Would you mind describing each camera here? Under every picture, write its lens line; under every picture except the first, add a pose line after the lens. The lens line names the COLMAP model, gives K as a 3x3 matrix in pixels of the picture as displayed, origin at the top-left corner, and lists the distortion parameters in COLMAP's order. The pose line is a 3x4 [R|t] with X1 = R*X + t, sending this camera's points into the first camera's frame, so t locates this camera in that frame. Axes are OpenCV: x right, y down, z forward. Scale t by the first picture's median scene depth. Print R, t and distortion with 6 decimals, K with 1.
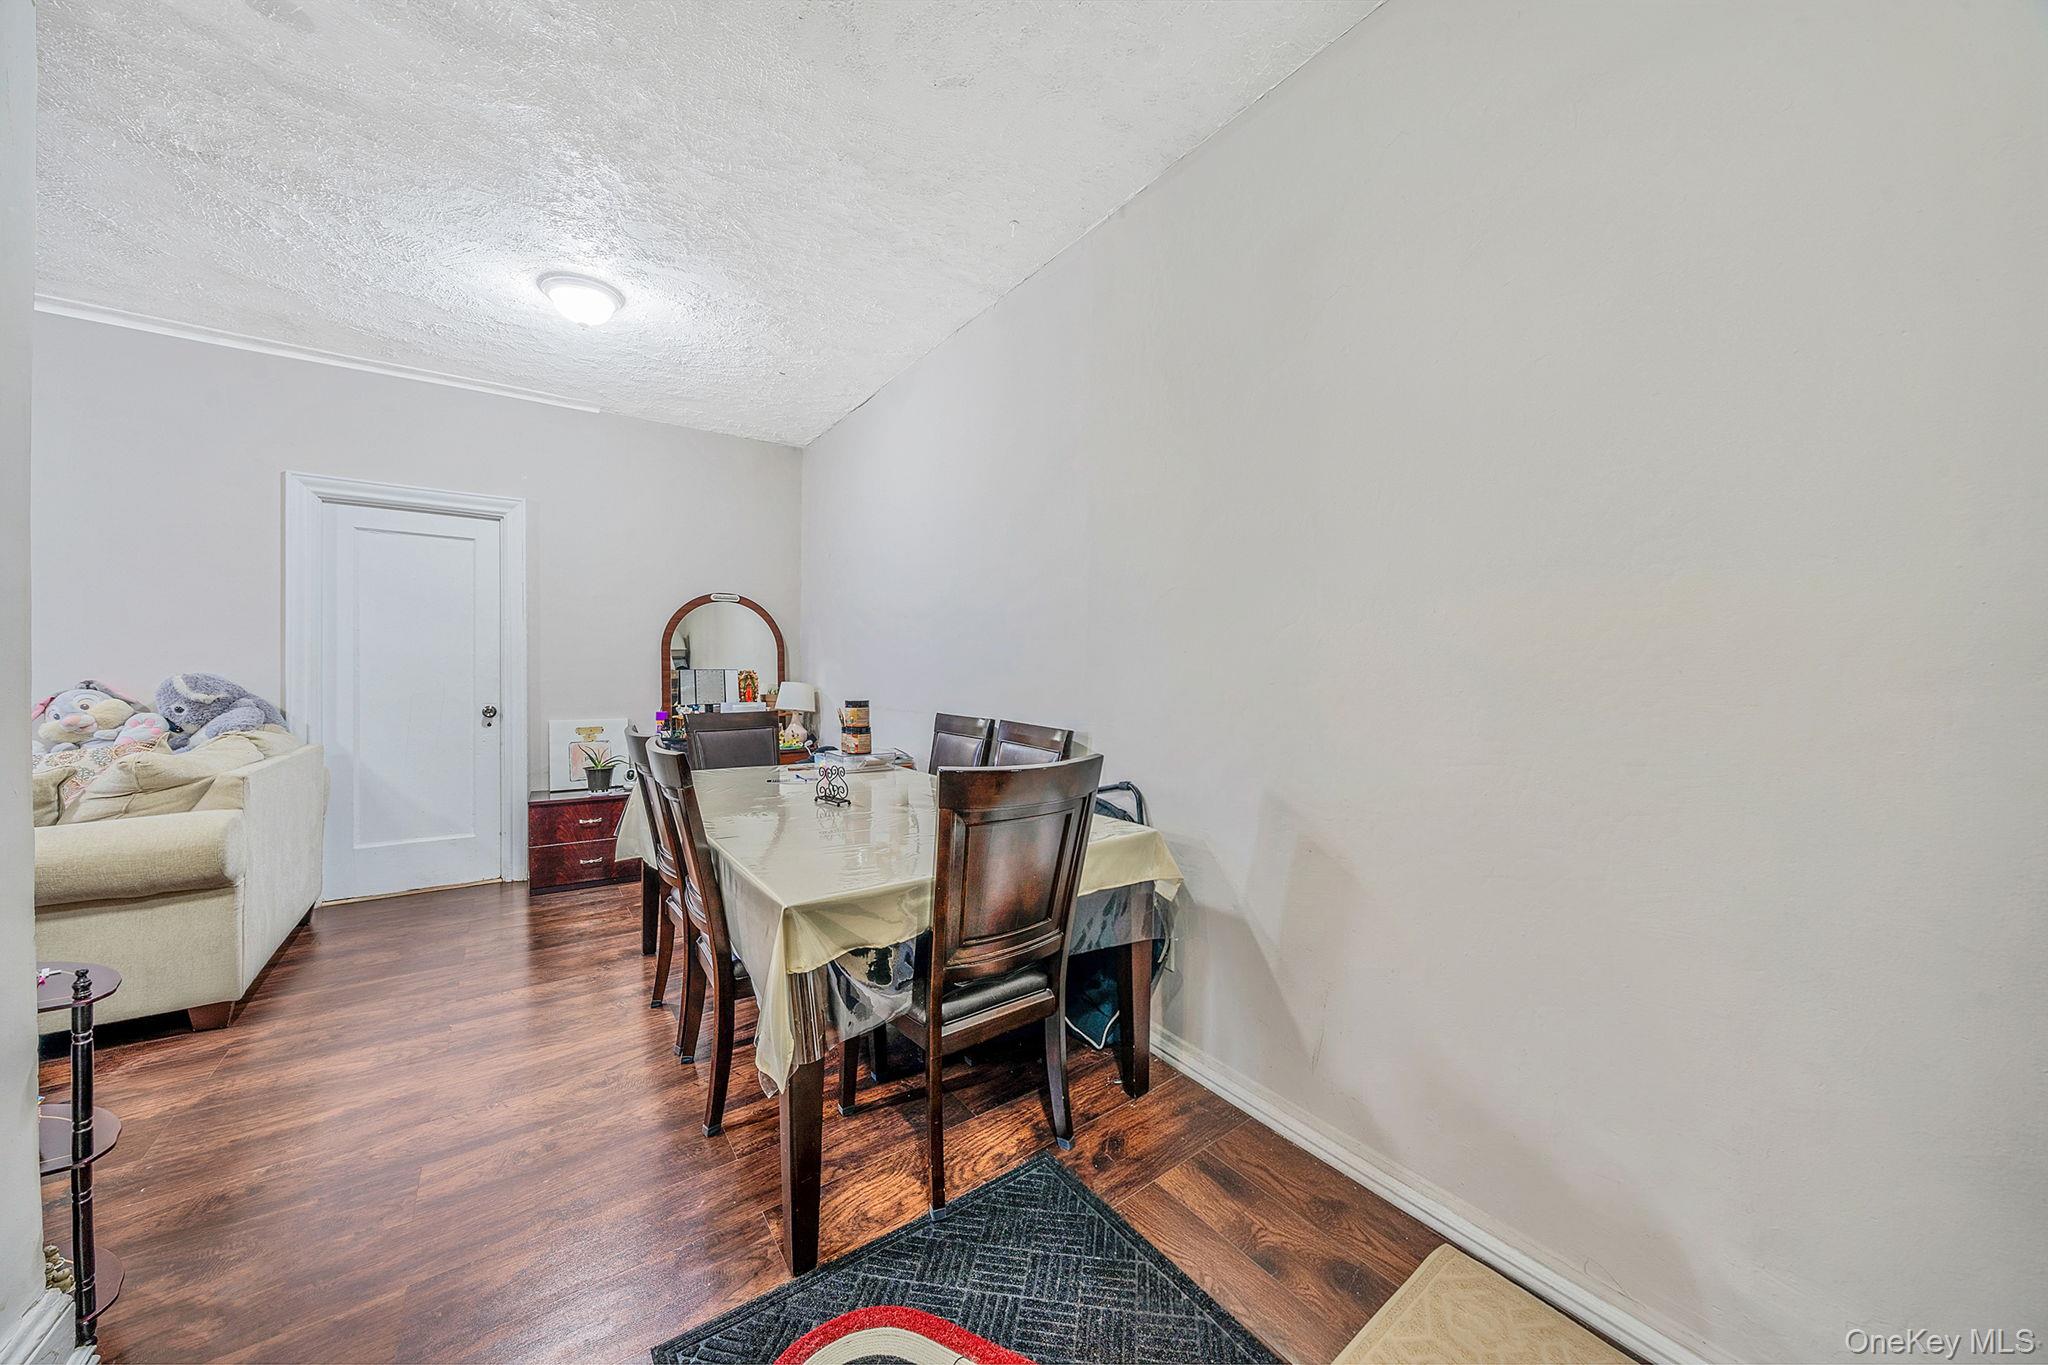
lens RADIAL K [[703.3, 0, 1021.2], [0, 703.3, 683.1], [0, 0, 1]] dist [-0.002263, -0.000275]
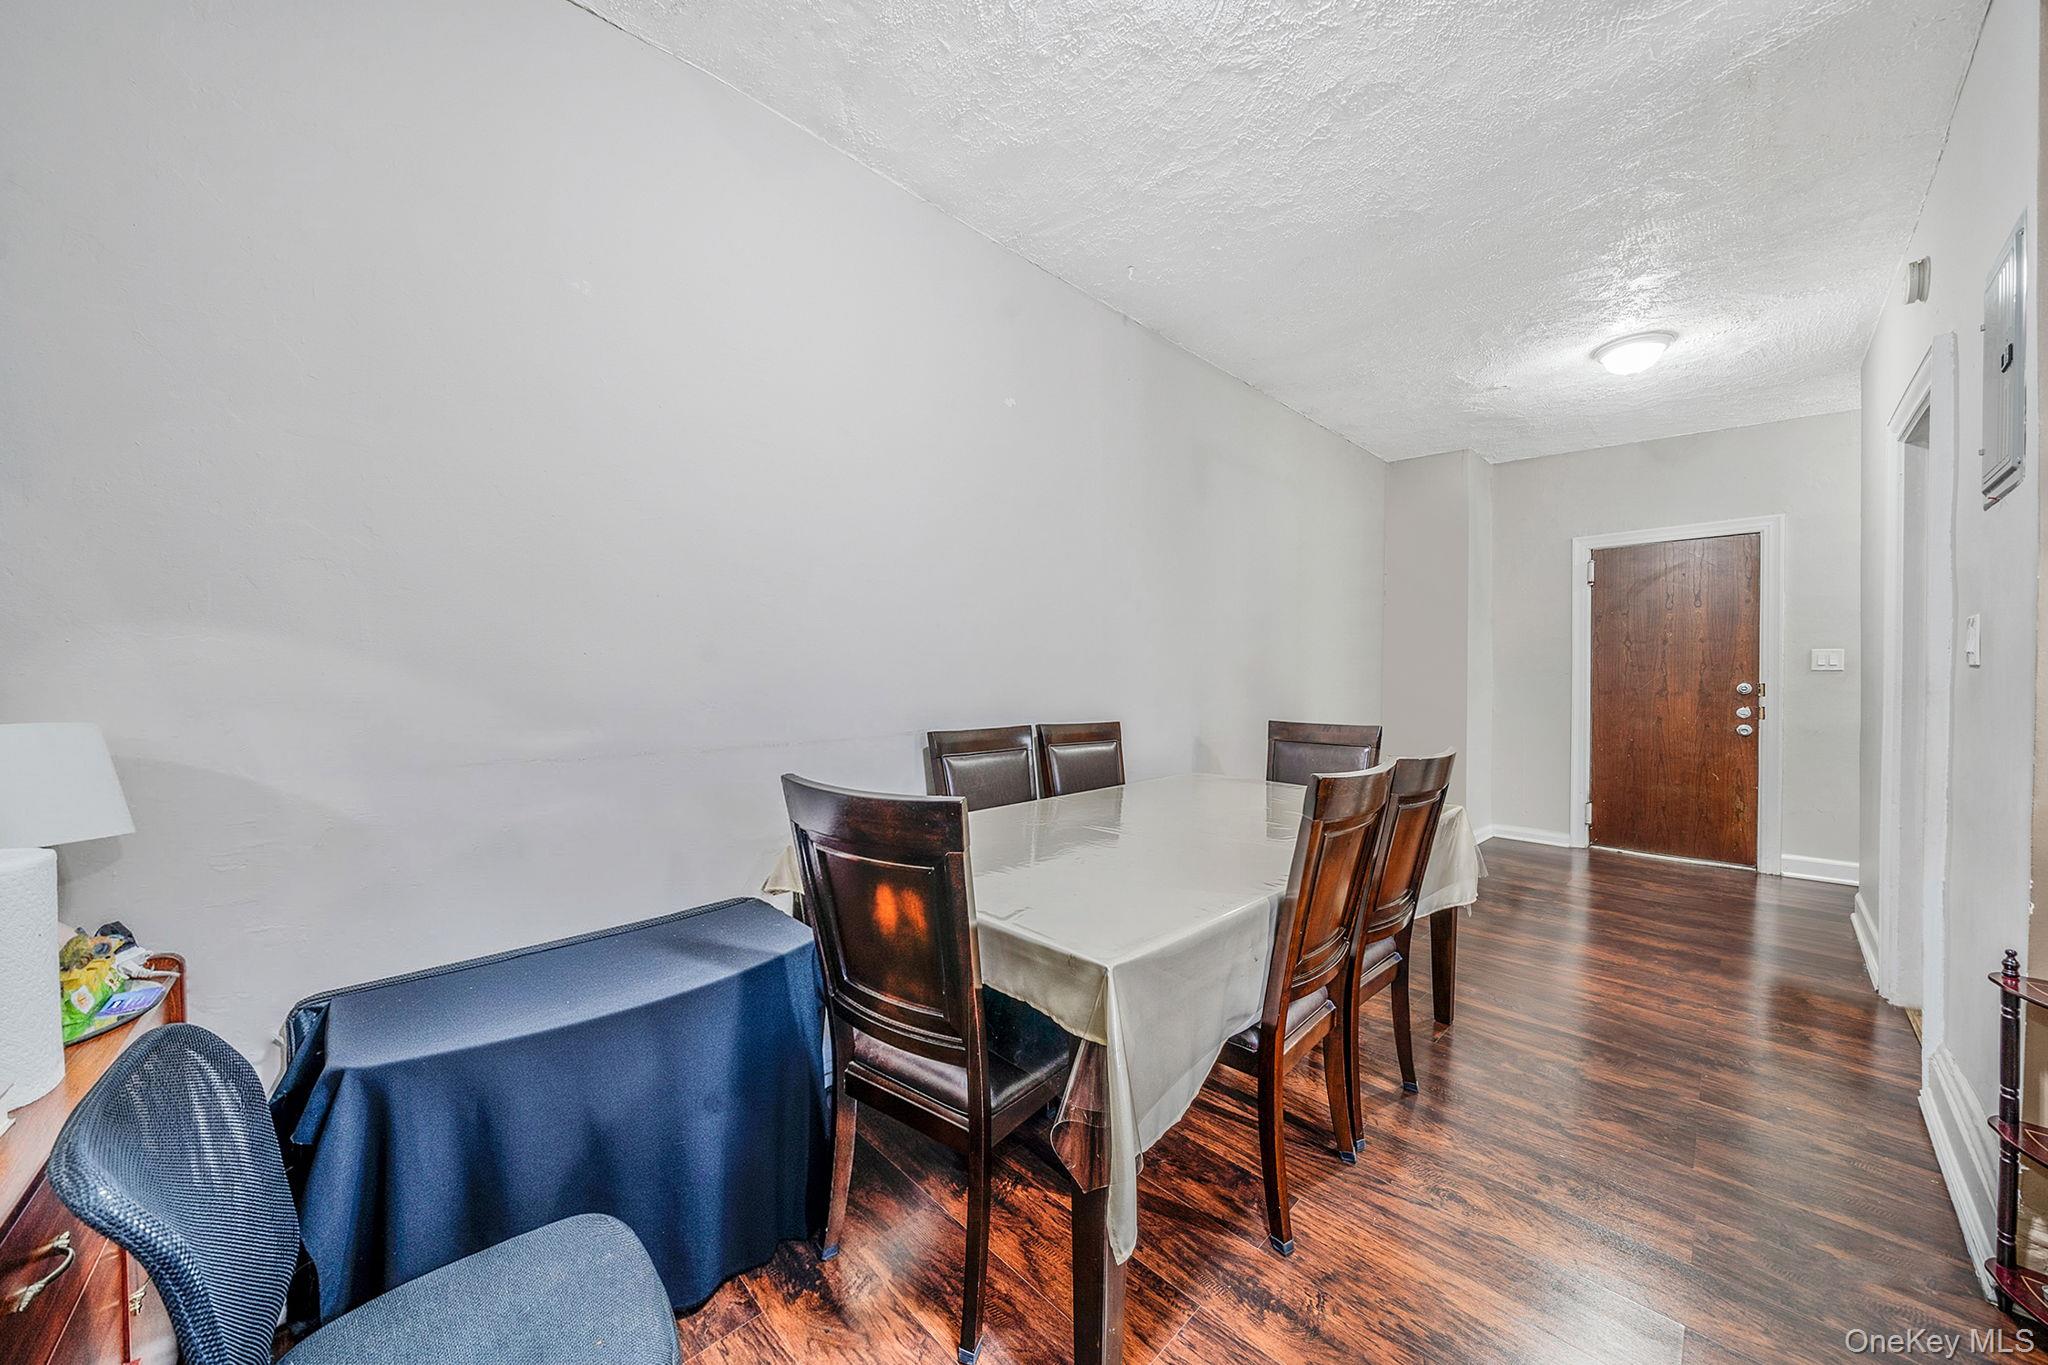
lens RADIAL K [[703.3, 0, 1021.2], [0, 703.3, 683.1], [0, 0, 1]] dist [-0.002263, -0.000275]
pose [[-0.144537, -0.022730, 0.989238, -1.706447], [0.015474, 0.999562, 0.025228, -0.047232], [-0.989378, 0.018954, -0.144122, 2.089303]]
